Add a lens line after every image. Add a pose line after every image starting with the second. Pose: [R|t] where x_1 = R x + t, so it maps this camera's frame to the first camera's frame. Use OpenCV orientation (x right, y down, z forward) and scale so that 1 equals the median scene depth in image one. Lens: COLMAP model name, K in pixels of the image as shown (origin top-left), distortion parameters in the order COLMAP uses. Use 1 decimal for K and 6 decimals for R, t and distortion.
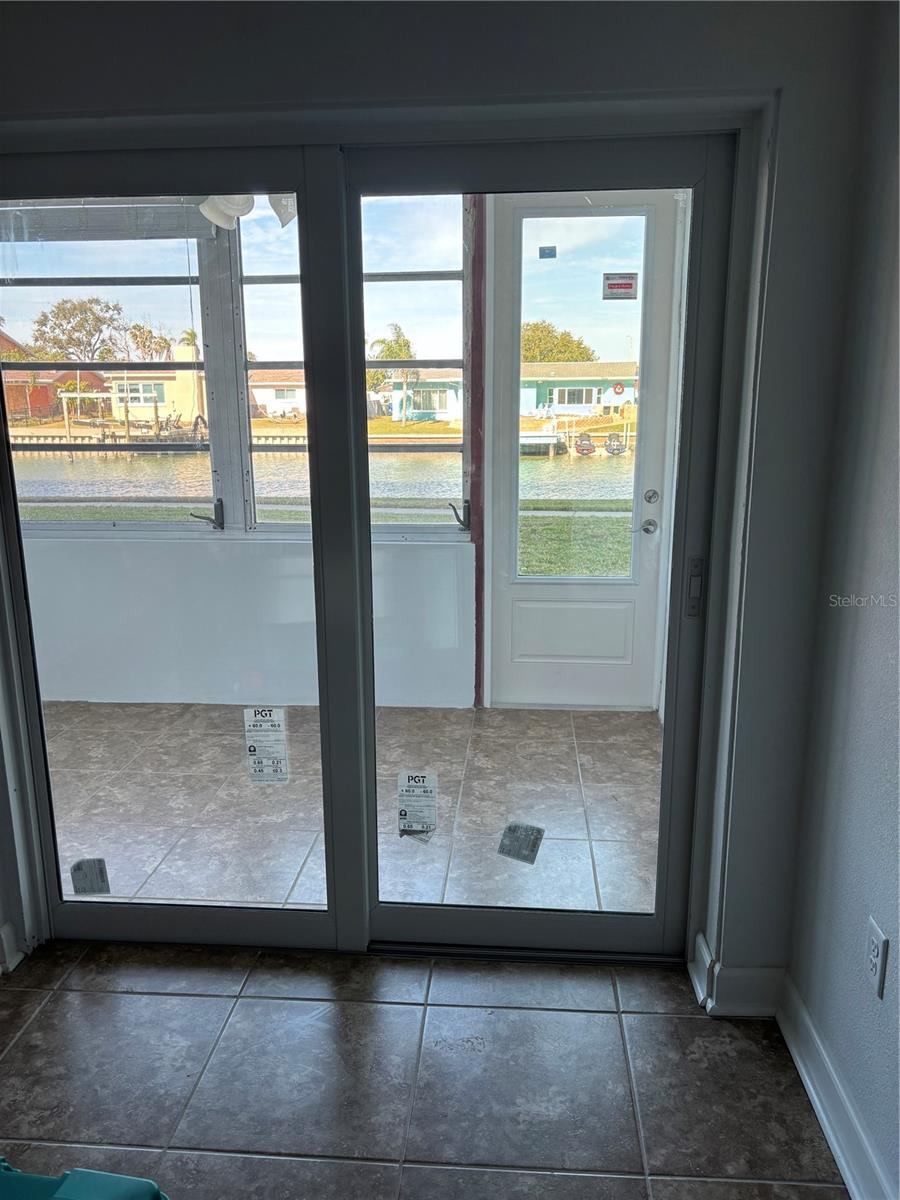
lens RADIAL K [[901.0, 0, 450.0], [0, 901.0, 600.0], [0, 0, 1]] dist [0.019390, -0.005051]
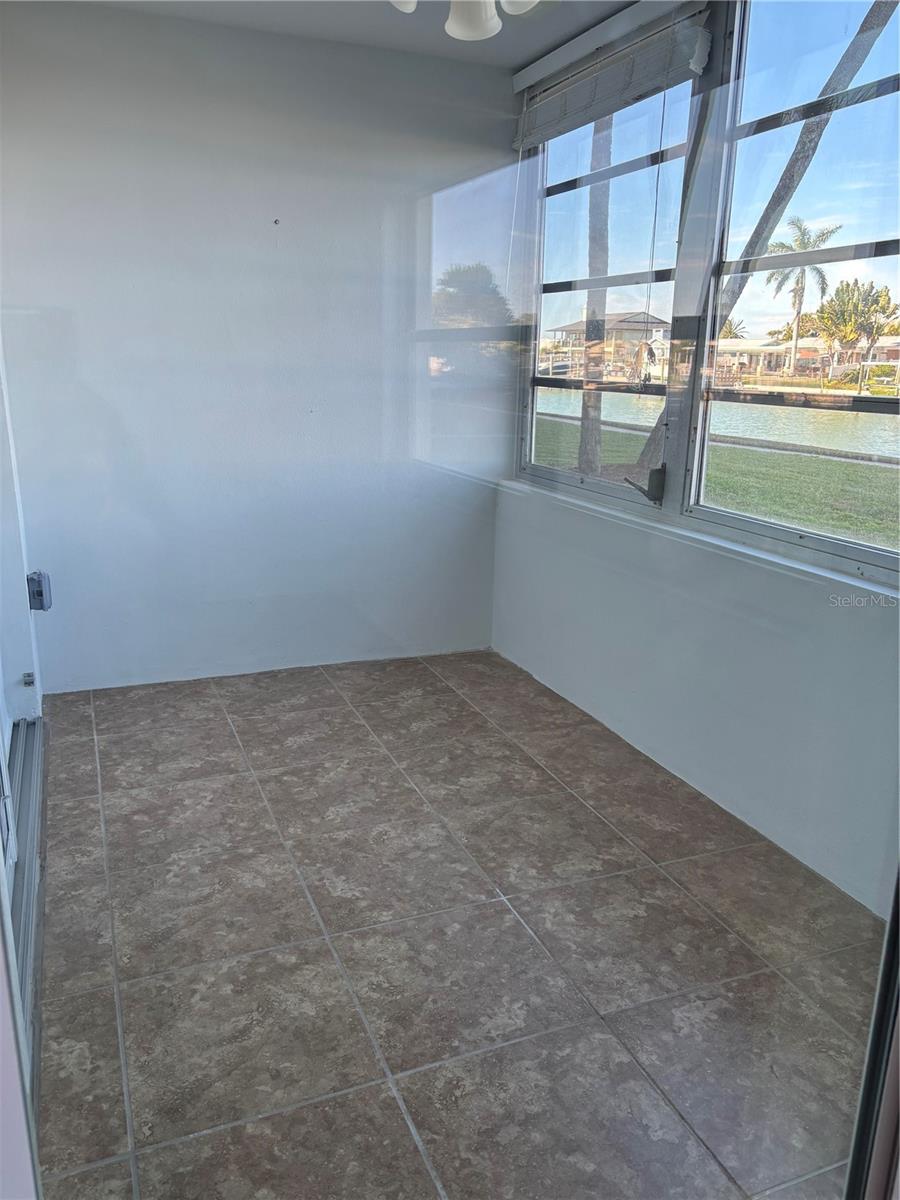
lens RADIAL K [[901.0, 0, 450.0], [0, 901.0, 600.0], [0, 0, 1]] dist [0.019390, -0.005051]
pose [[0.454204, 0.246688, -0.856063, 0.350304], [-0.212162, 0.963205, 0.164995, -0.101890], [0.865266, 0.106682, 0.489830, 0.594171]]
